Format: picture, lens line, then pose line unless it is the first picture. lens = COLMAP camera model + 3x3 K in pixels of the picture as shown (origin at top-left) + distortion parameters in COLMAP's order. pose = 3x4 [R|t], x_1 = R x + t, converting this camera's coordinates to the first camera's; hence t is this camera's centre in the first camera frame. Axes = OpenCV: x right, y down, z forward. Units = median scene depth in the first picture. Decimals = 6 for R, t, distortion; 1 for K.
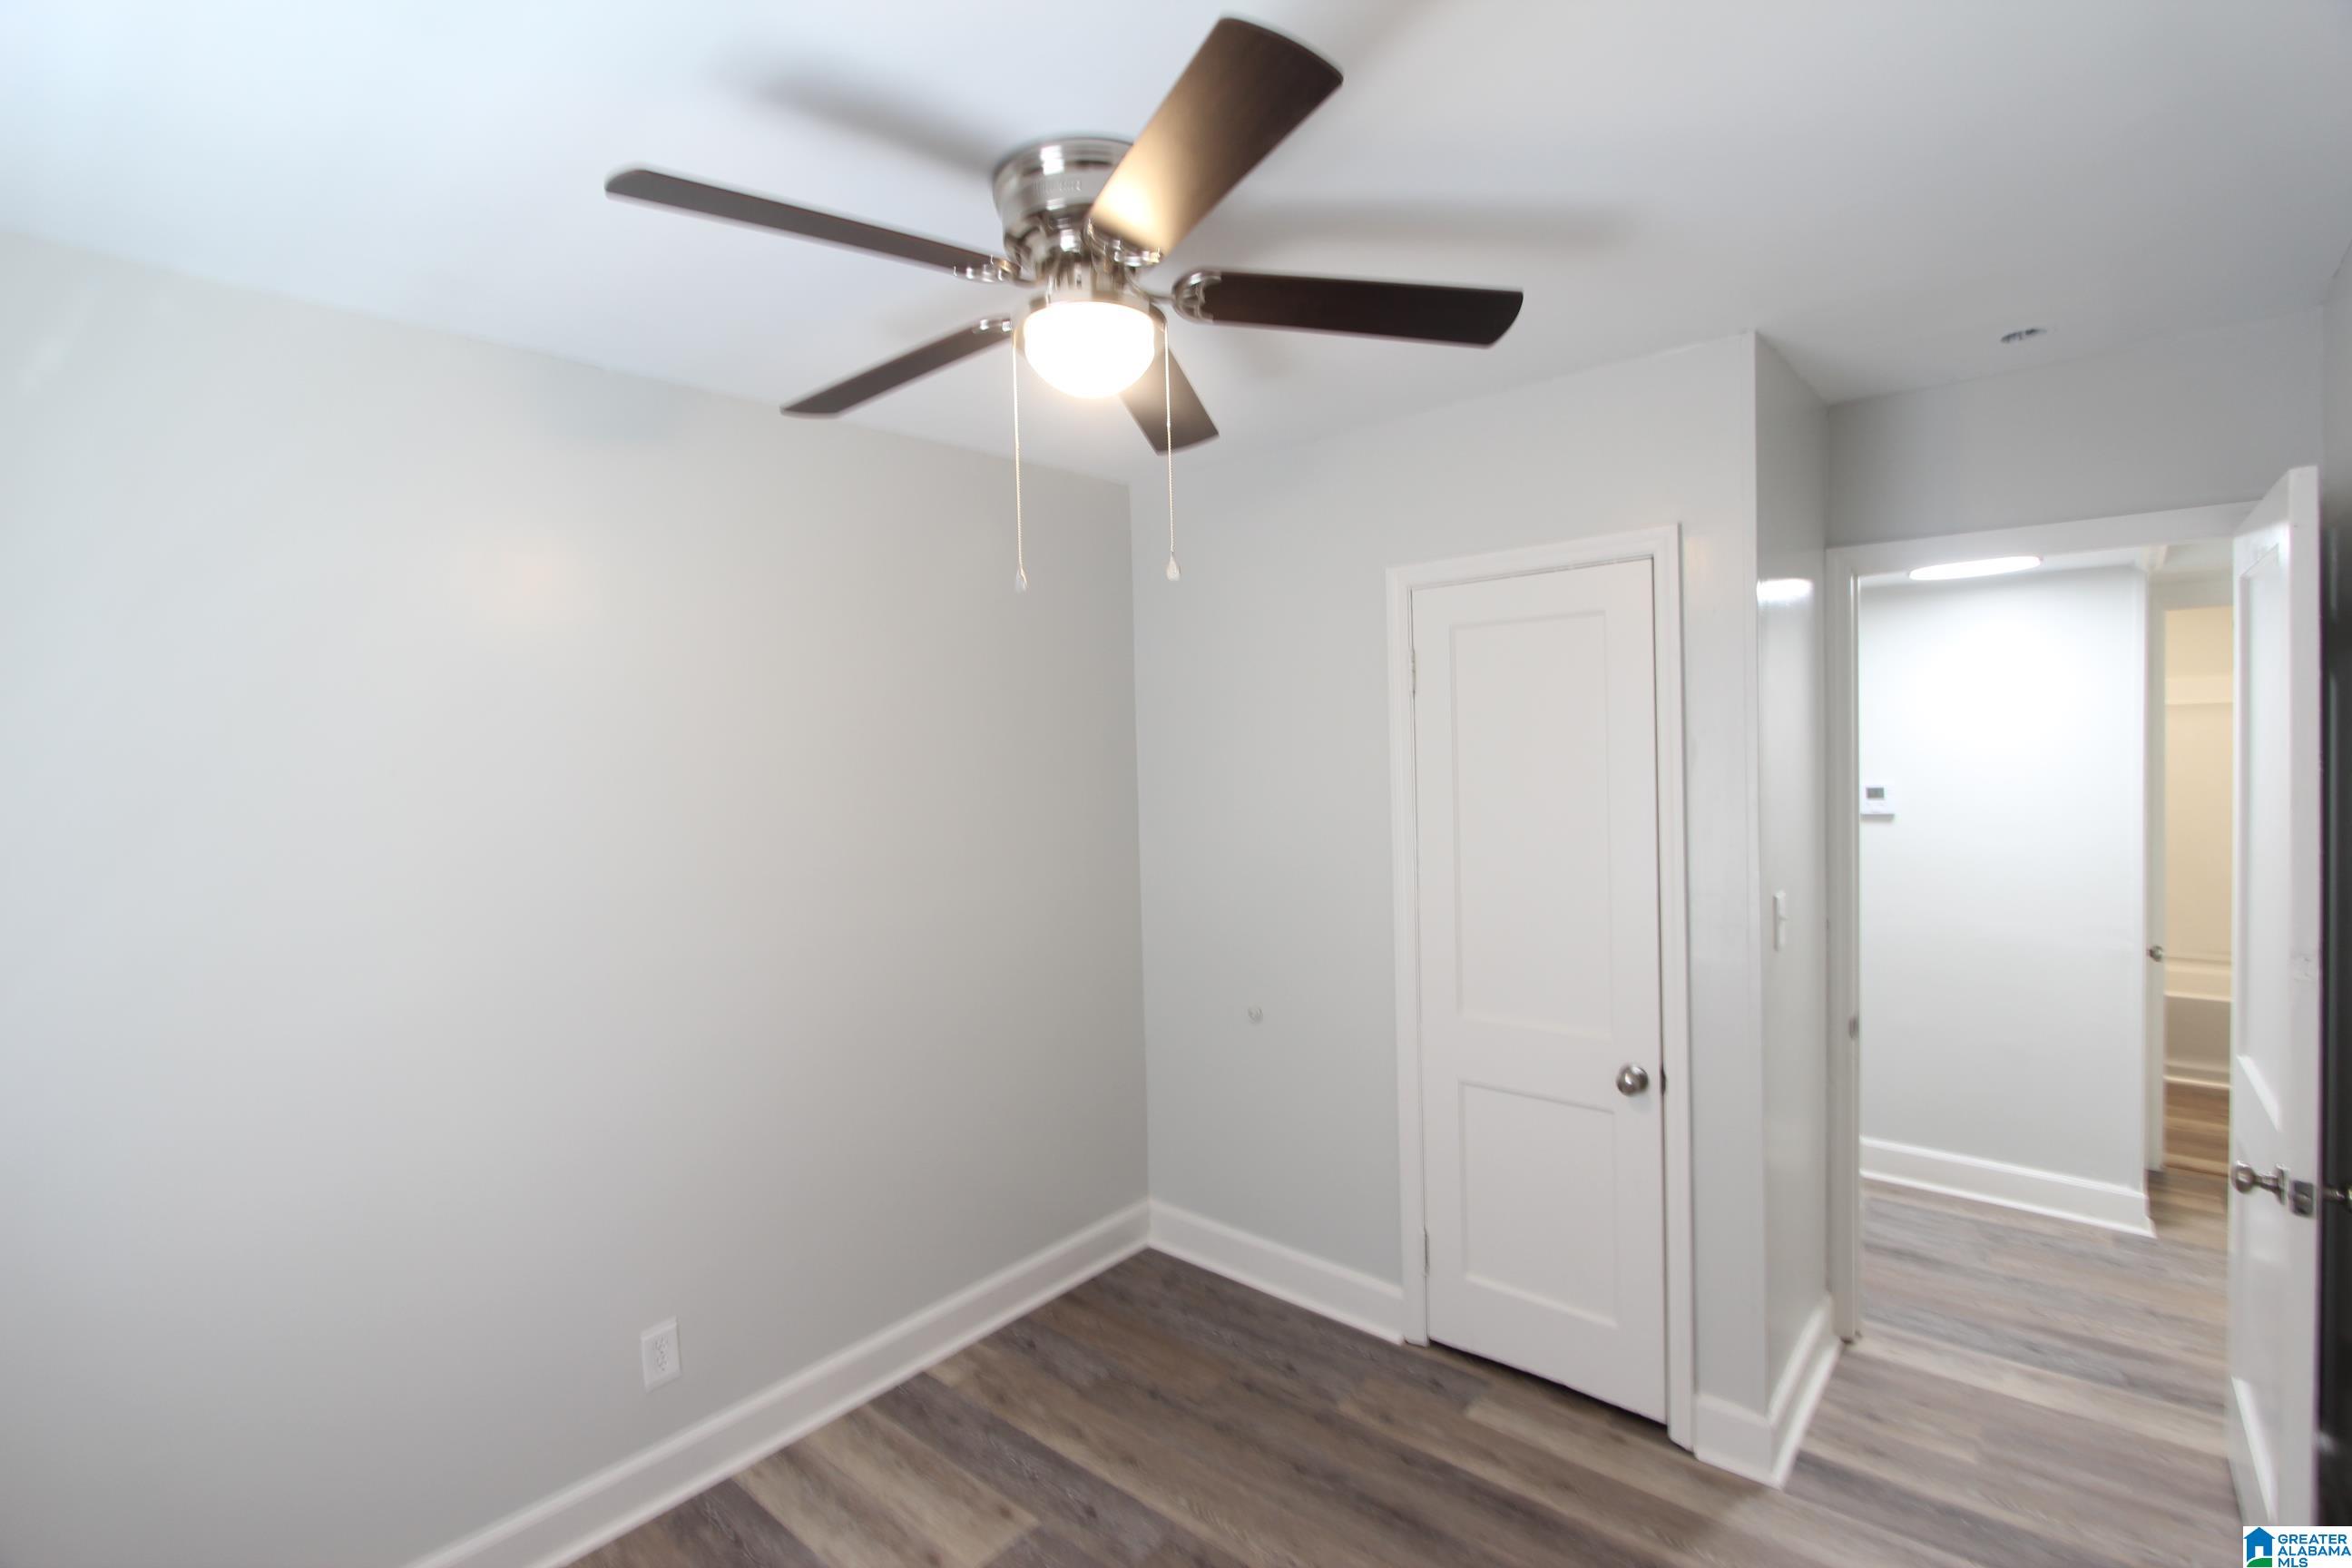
lens RADIAL K [[1073.0, 0, 1166.2], [0, 1073.0, 785.7], [0, 0, 1]] dist [-0.009339, 0.000756]
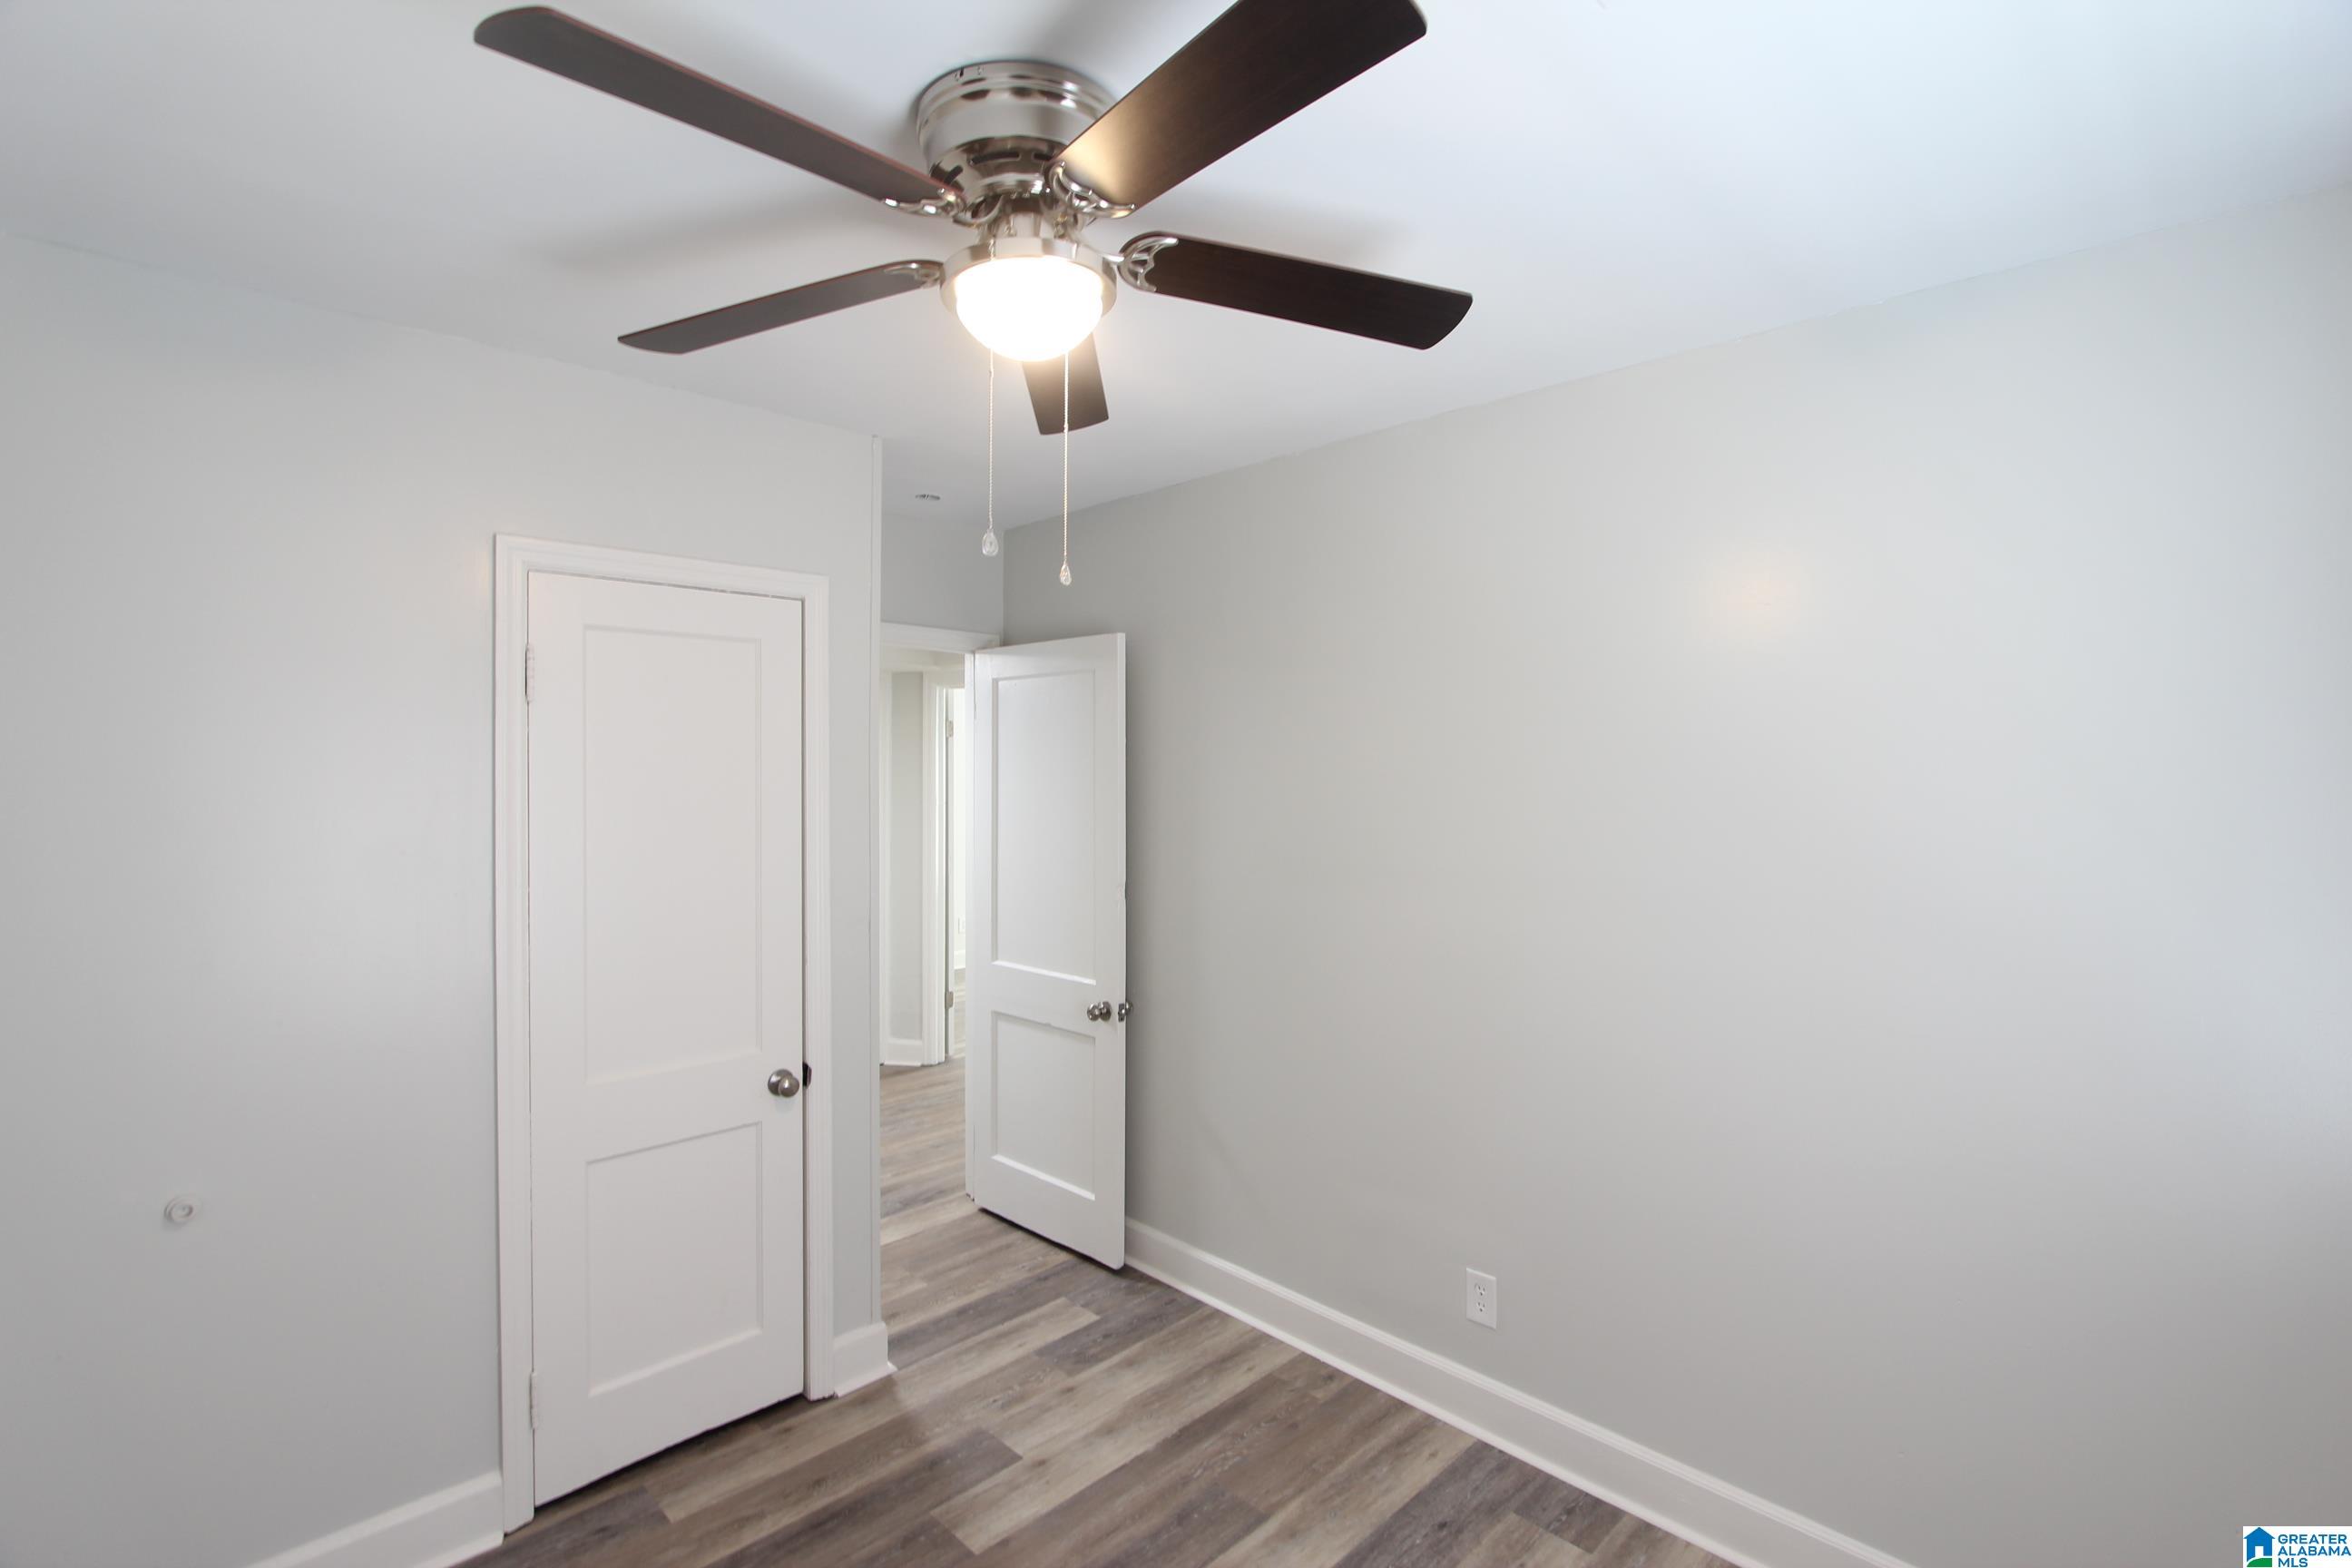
lens RADIAL K [[1073.0, 0, 1166.3], [0, 1073.0, 771.9], [0, 0, 1]] dist [-0.009339, 0.000756]
pose [[0.081876, 0.020568, 0.996430, -0.627525], [0.036024, 0.999073, -0.023583, 0.005028], [-0.995991, 0.037826, 0.081059, 0.539959]]
